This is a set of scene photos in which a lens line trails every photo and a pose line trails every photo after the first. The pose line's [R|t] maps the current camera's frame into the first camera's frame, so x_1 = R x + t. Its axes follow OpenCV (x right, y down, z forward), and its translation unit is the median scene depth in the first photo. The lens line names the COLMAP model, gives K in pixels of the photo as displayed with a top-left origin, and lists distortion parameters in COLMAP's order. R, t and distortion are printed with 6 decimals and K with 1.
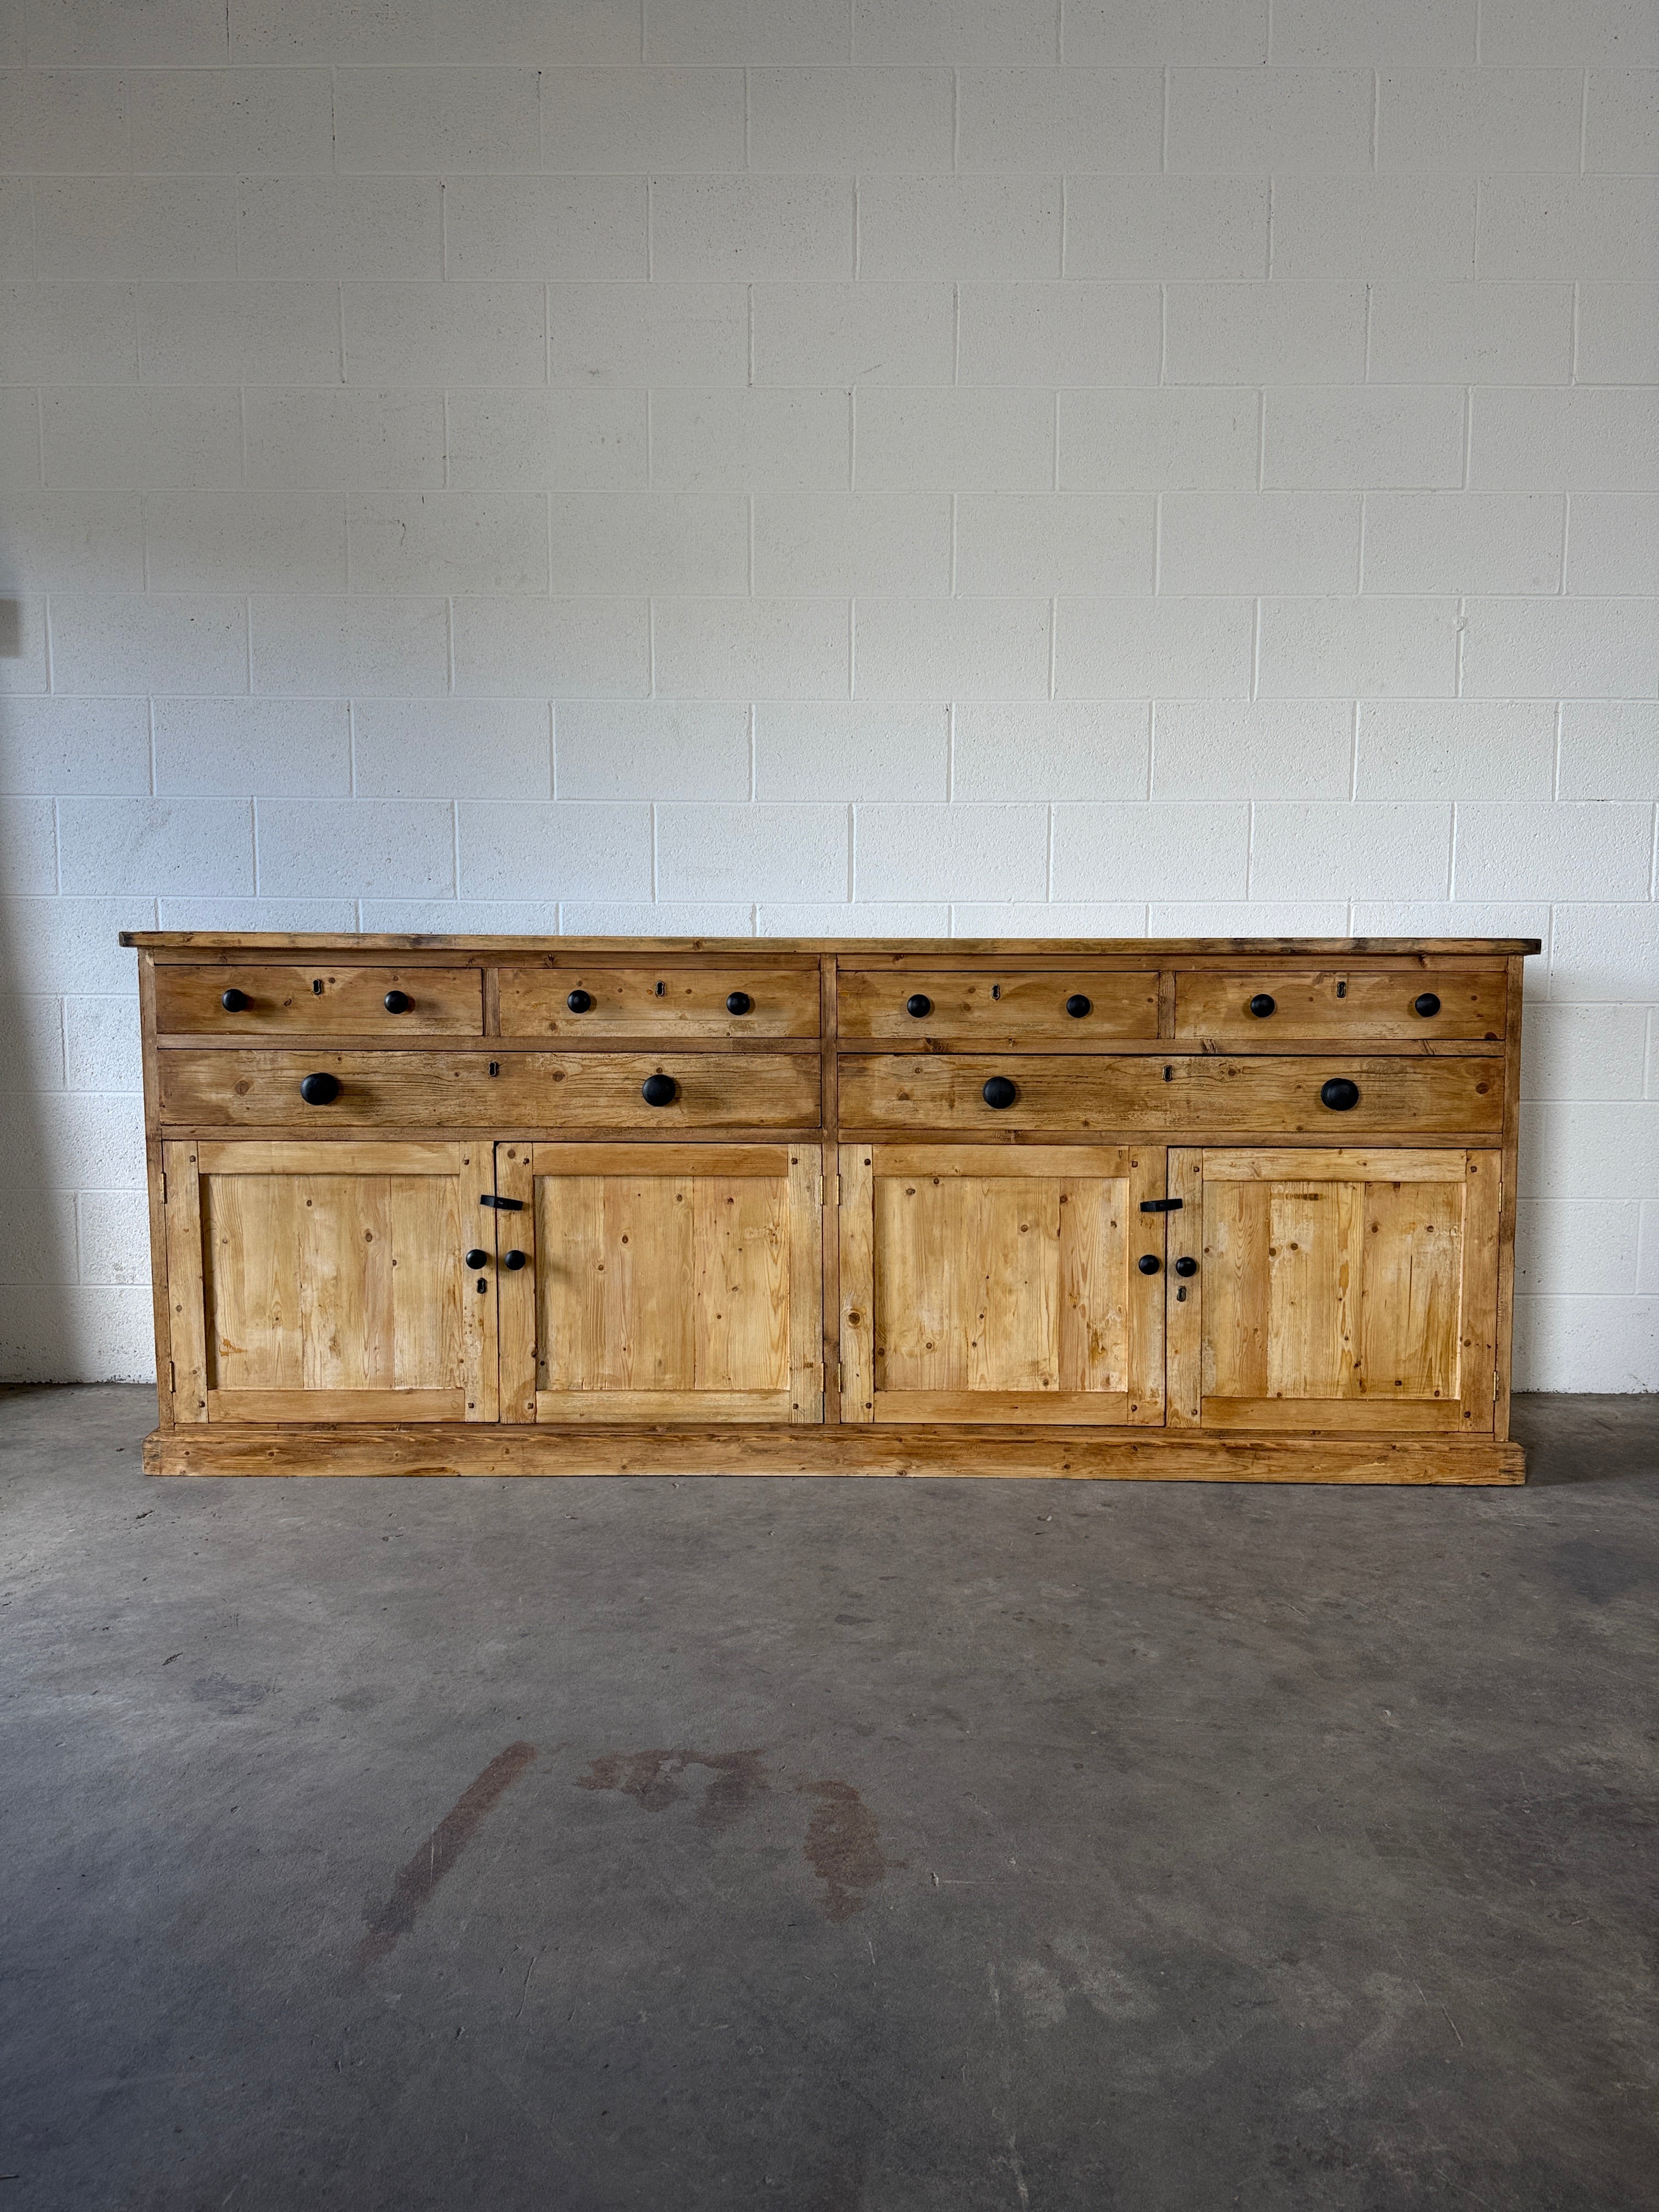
lens RADIAL K [[1575.1, 0, 829.5], [0, 1575.1, 1106.0], [0, 0, 1]] dist [0.028009, -0.029235]
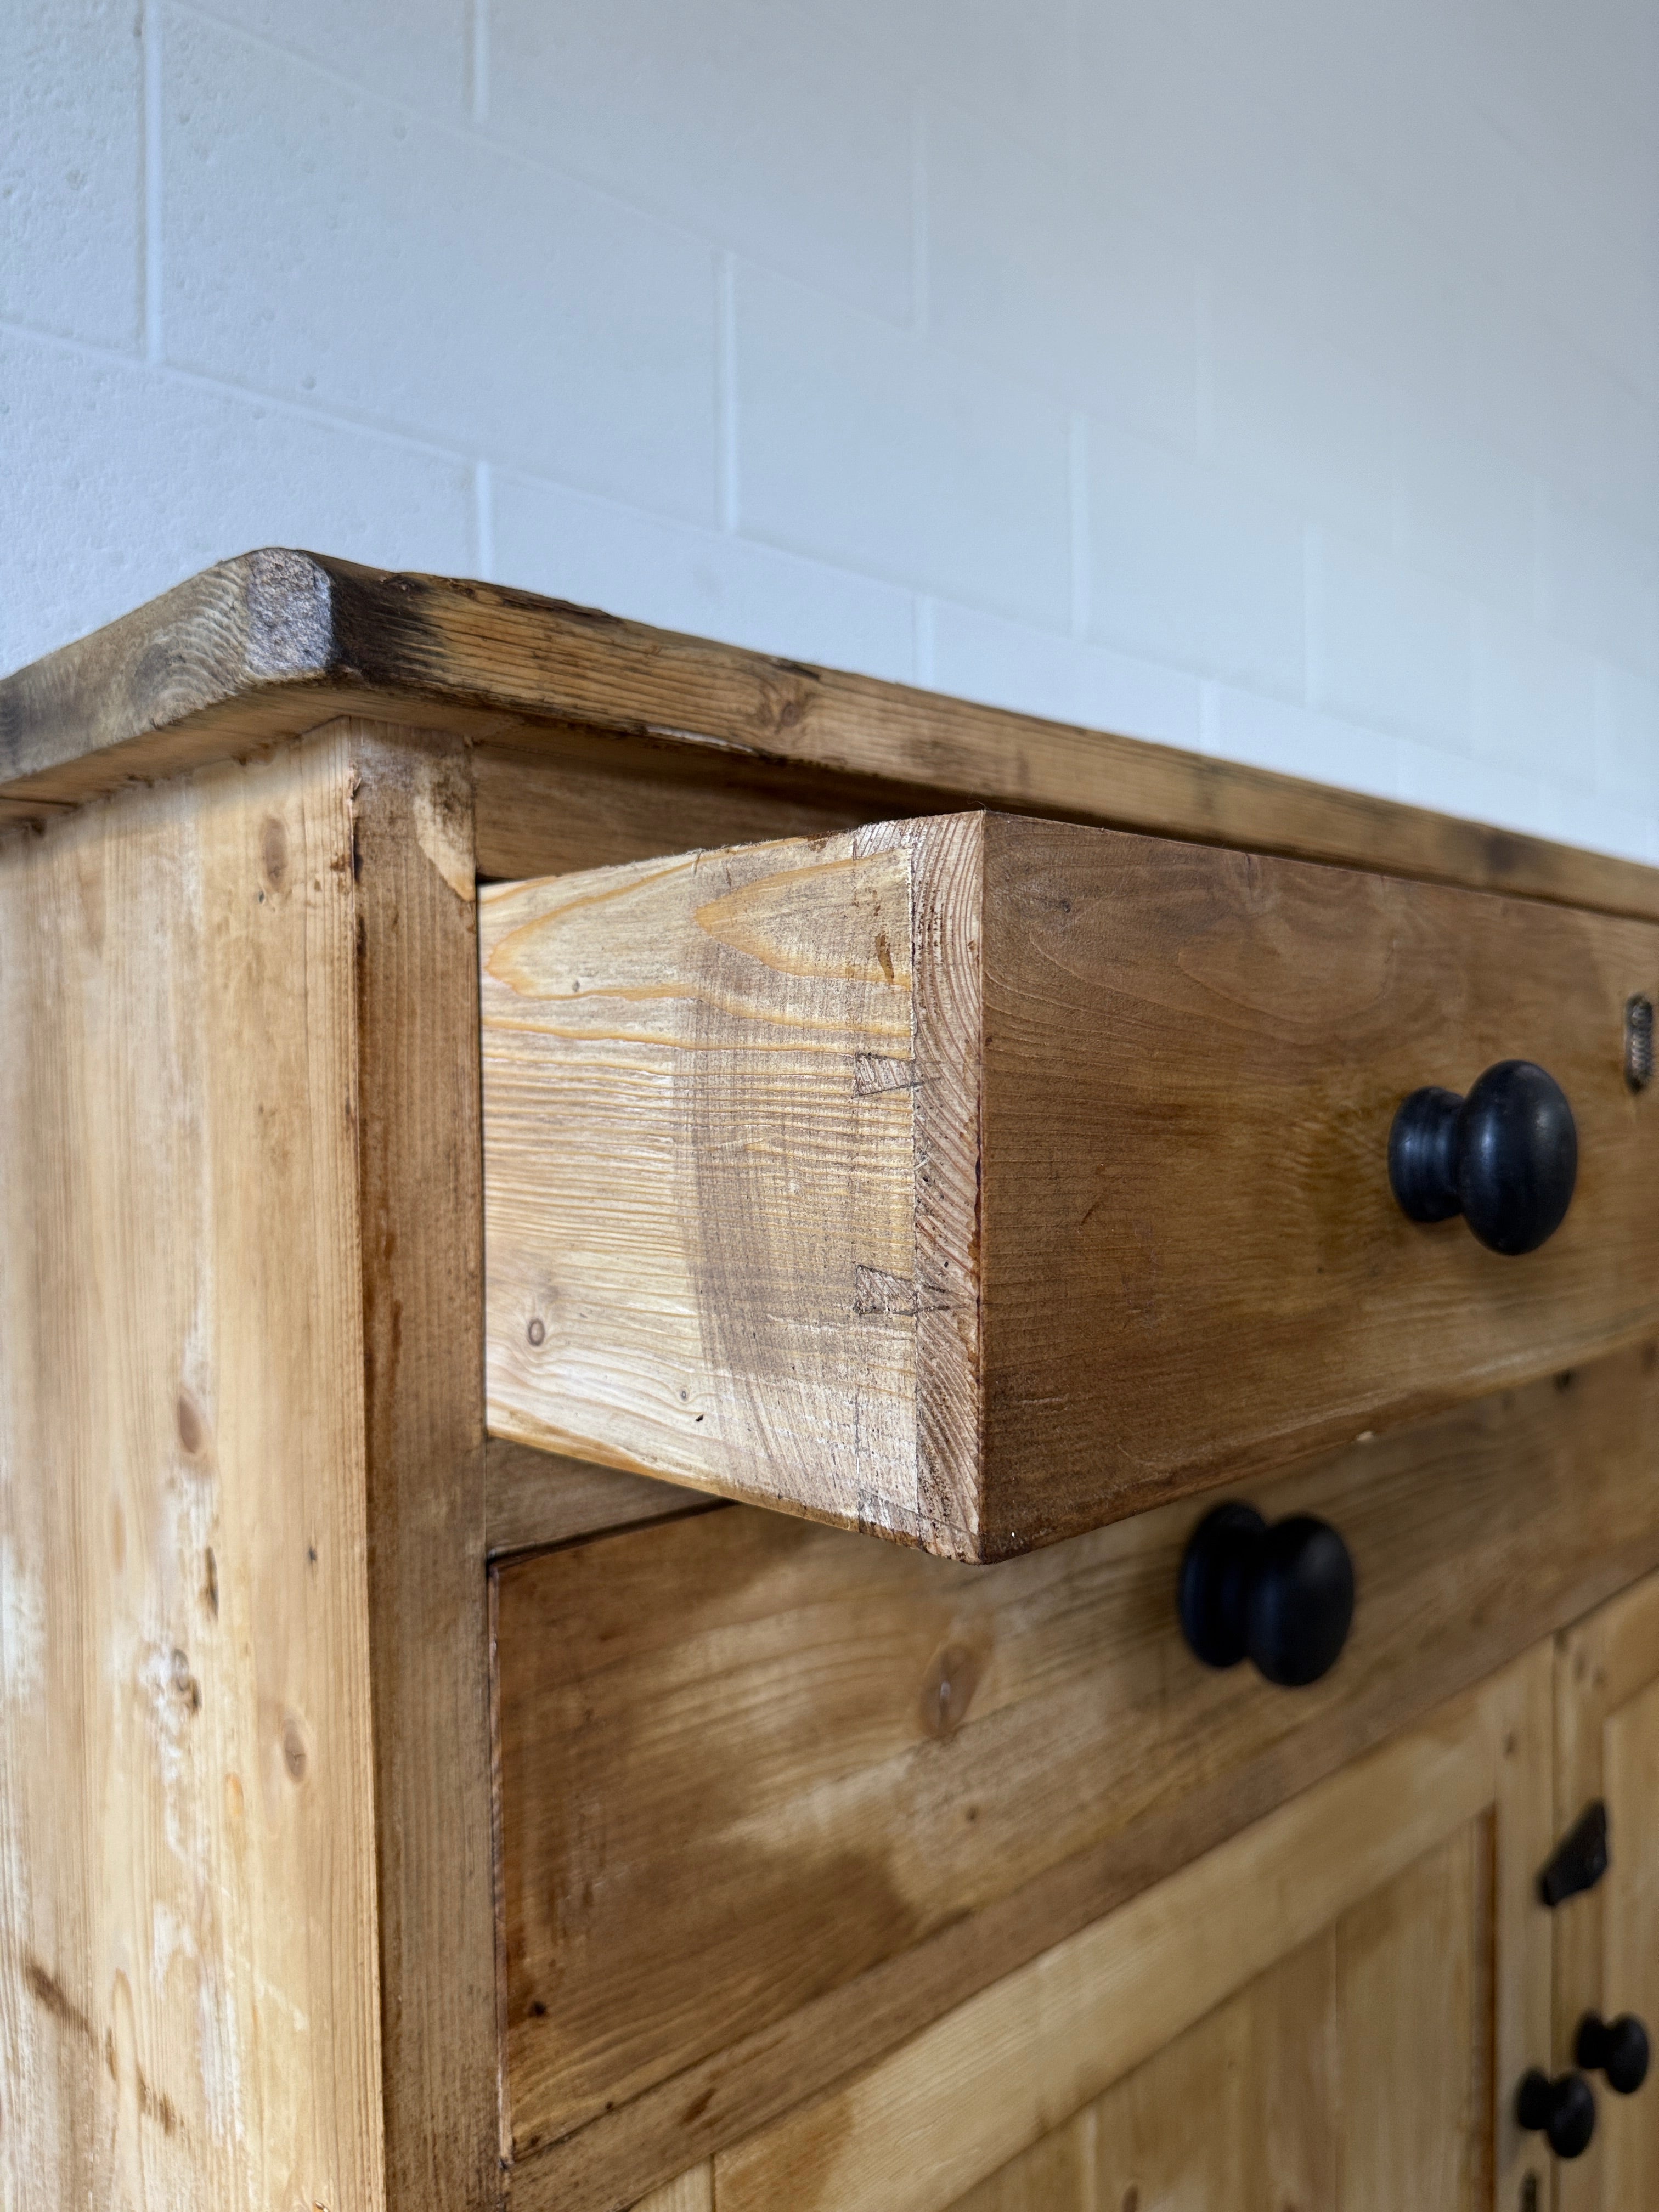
lens RADIAL K [[1633.3, 0, 829.5], [0, 1633.3, 1106.0], [0, 0, 1]] dist [0.002926, -0.026576]
pose [[0.708902, -0.026309, 0.704816, -0.501123], [0.072673, 0.996710, -0.035890, -0.066000], [-0.701553, 0.076664, 0.708482, 0.899831]]
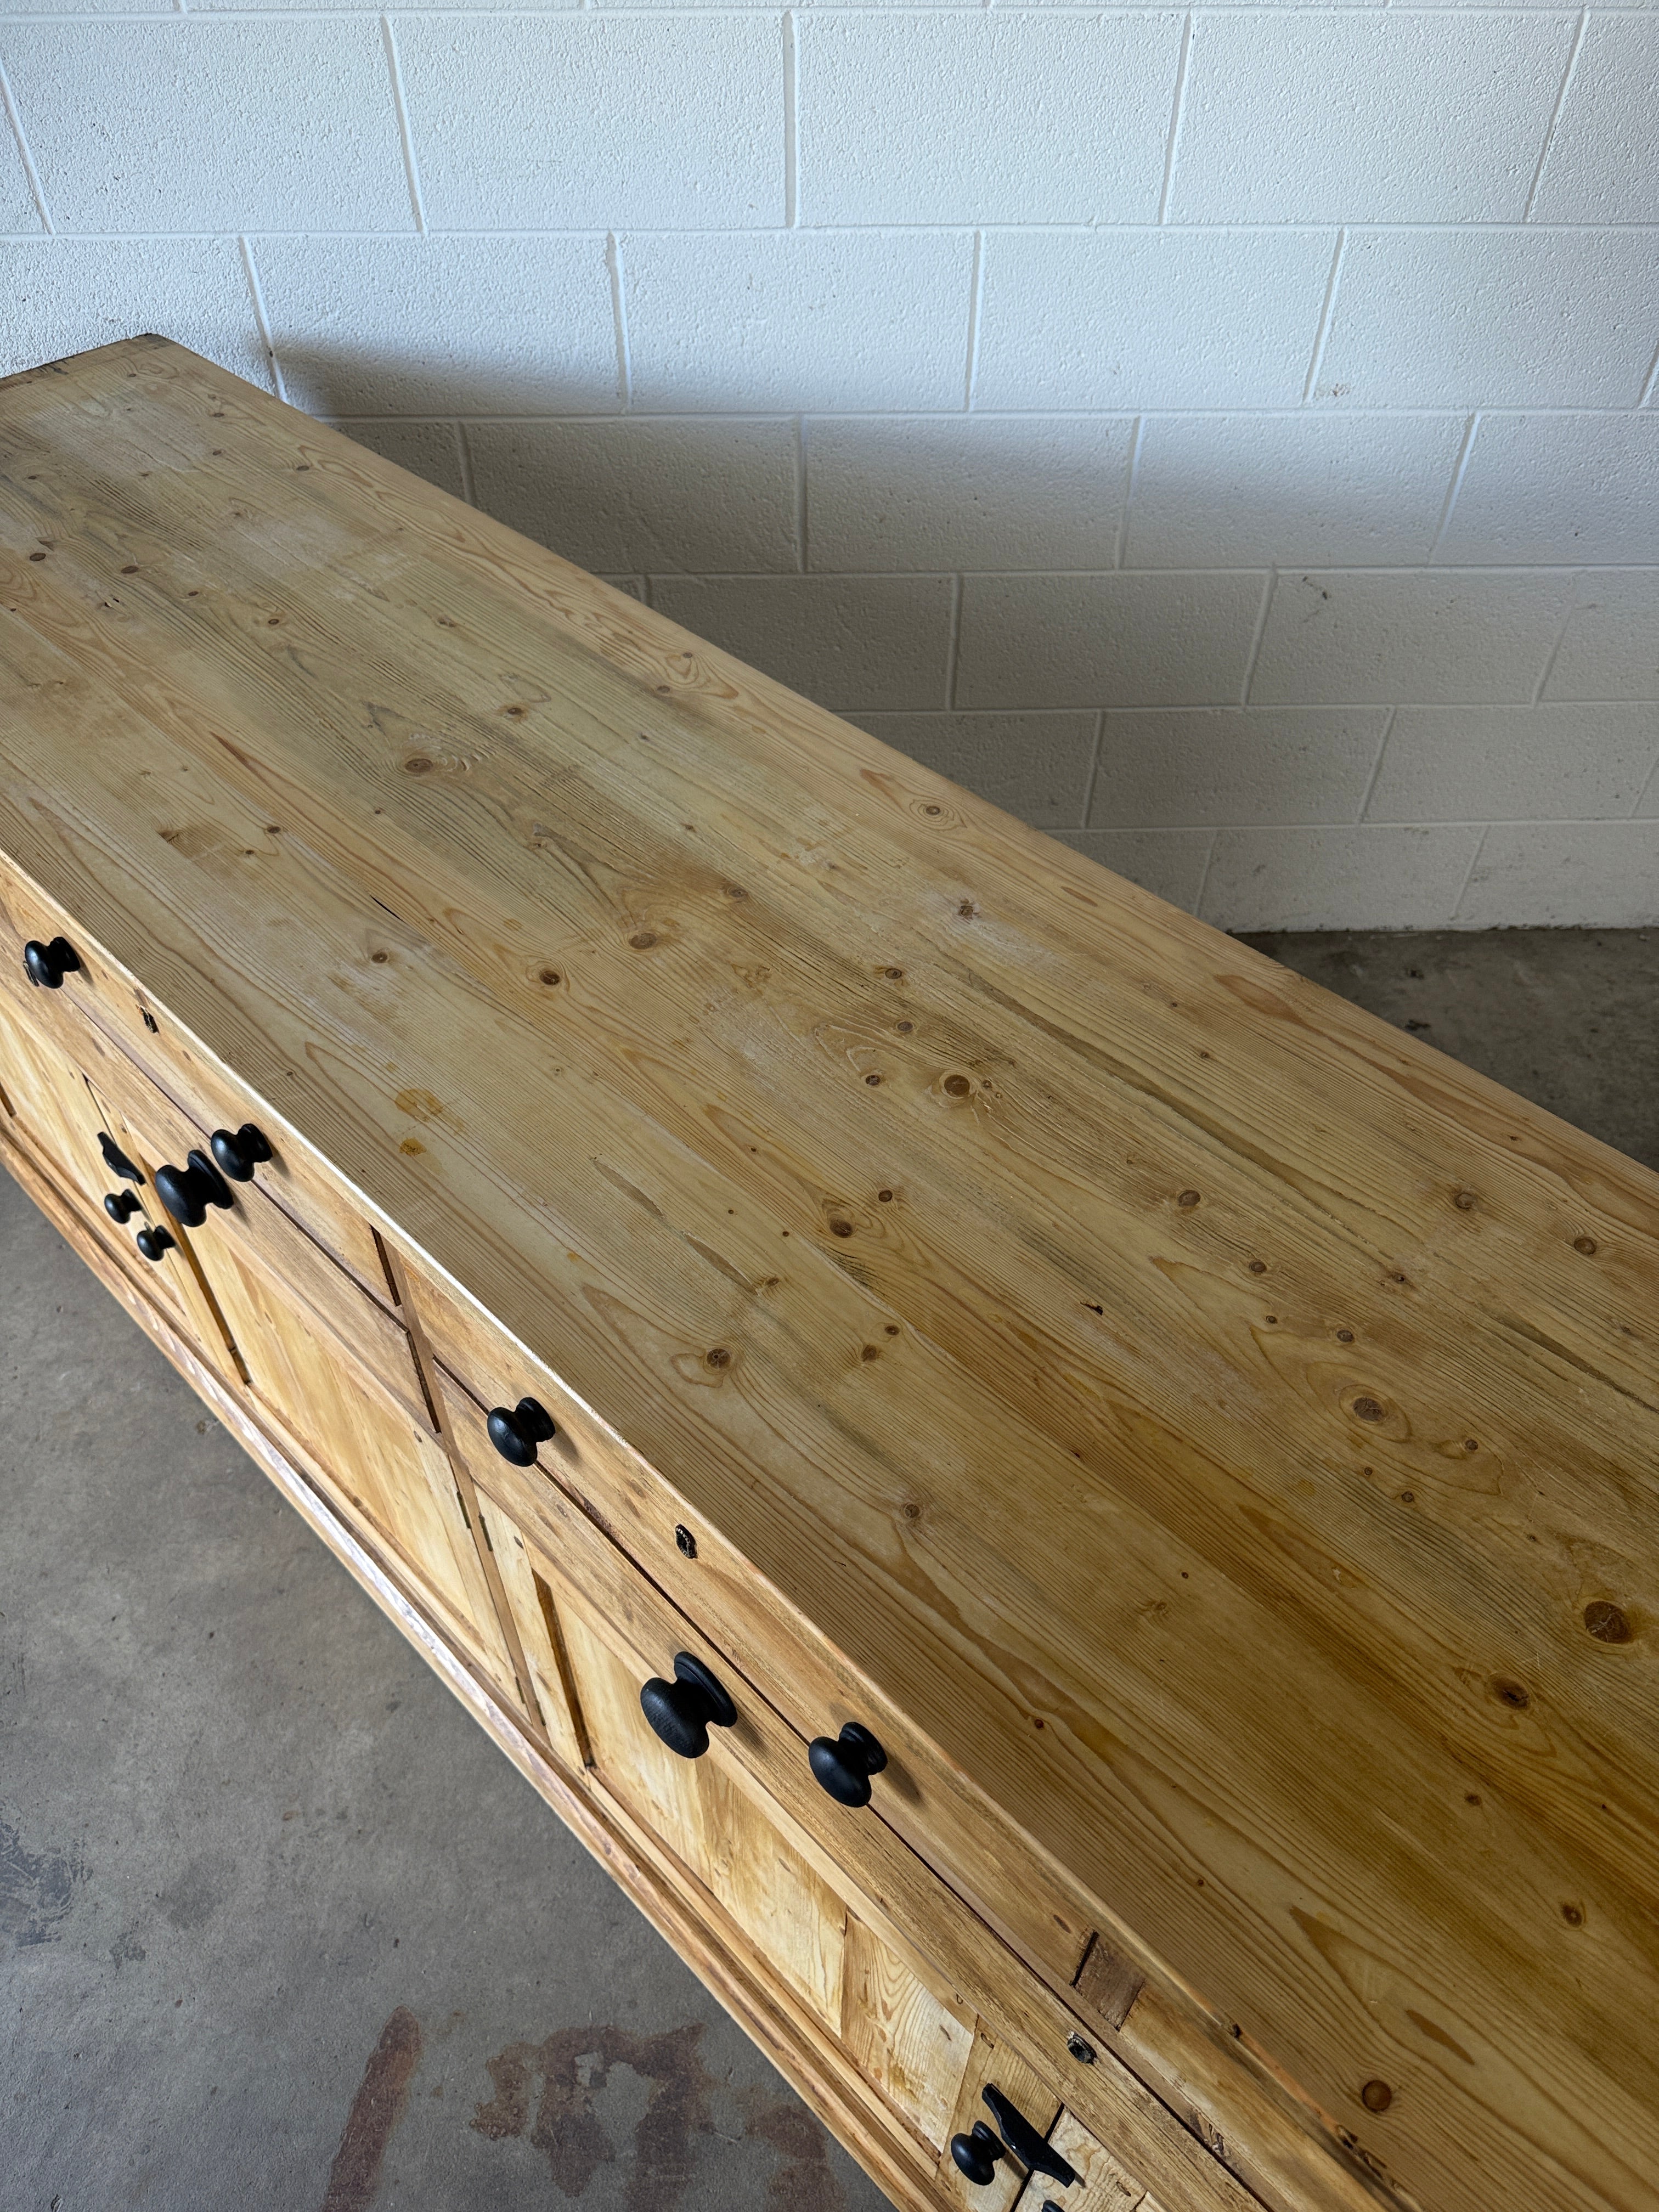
lens RADIAL K [[1601.5, 0, 825.6], [0, 1601.5, 1119.7], [0, 0, 1]] dist [0.018141, -0.029245]
pose [[0.999613, -0.022773, 0.015949, 0.011563], [0.006497, 0.749112, 0.662411, -0.323097], [-0.027033, -0.662051, 0.748971, 0.467656]]
